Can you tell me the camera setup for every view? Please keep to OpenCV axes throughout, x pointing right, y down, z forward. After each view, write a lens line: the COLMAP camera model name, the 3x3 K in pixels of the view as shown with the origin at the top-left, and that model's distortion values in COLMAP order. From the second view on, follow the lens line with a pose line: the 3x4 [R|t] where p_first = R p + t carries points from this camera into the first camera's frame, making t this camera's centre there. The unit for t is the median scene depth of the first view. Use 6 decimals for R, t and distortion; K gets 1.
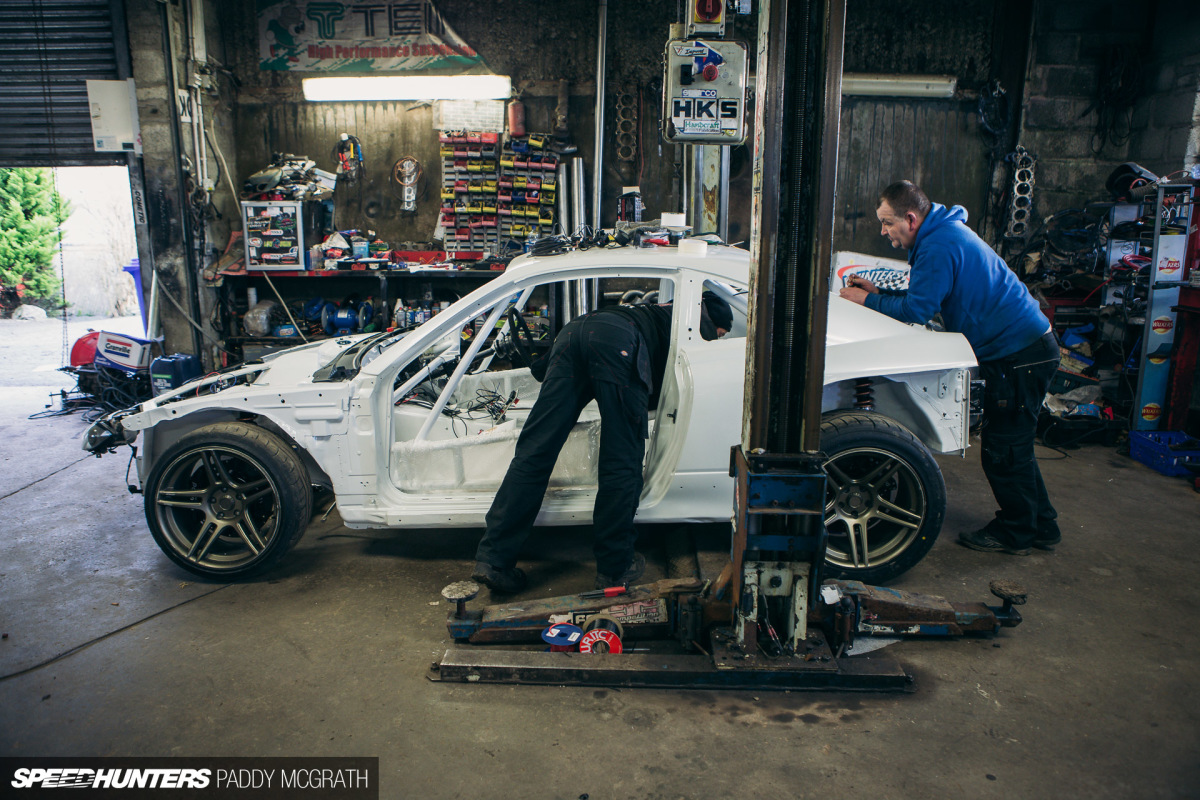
lens RADIAL K [[800.4, 0, 601.8], [0, 800.4, 402.1], [0, 0, 1]] dist [-0.029551, 0.009306]
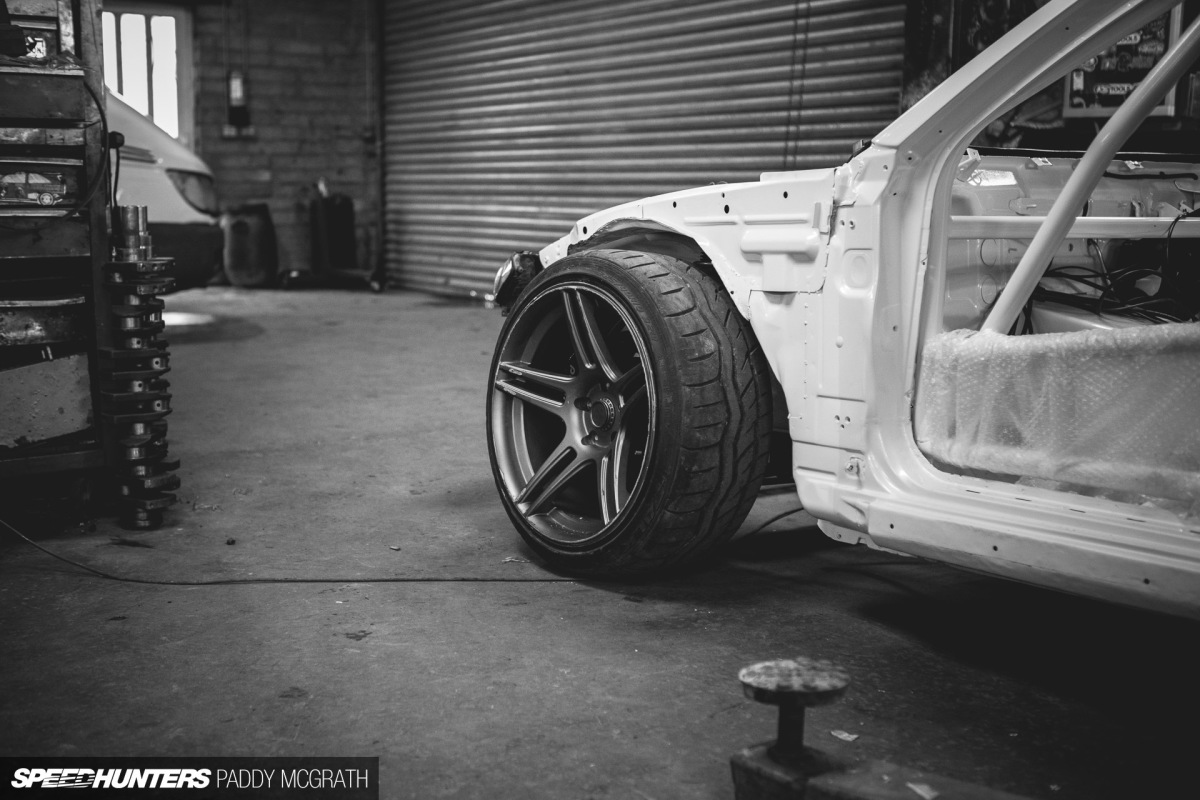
lens RADIAL K [[1416.2, 0, 601.6], [0, 1416.2, 395.3], [0, 0, 1]] dist [-0.033167, 0.000000]
pose [[0.595475, 0.117667, -0.794710, 0.202803], [-0.192474, 0.981301, 0.001073, 0.114097], [0.779976, 0.152322, 0.606989, 0.473525]]
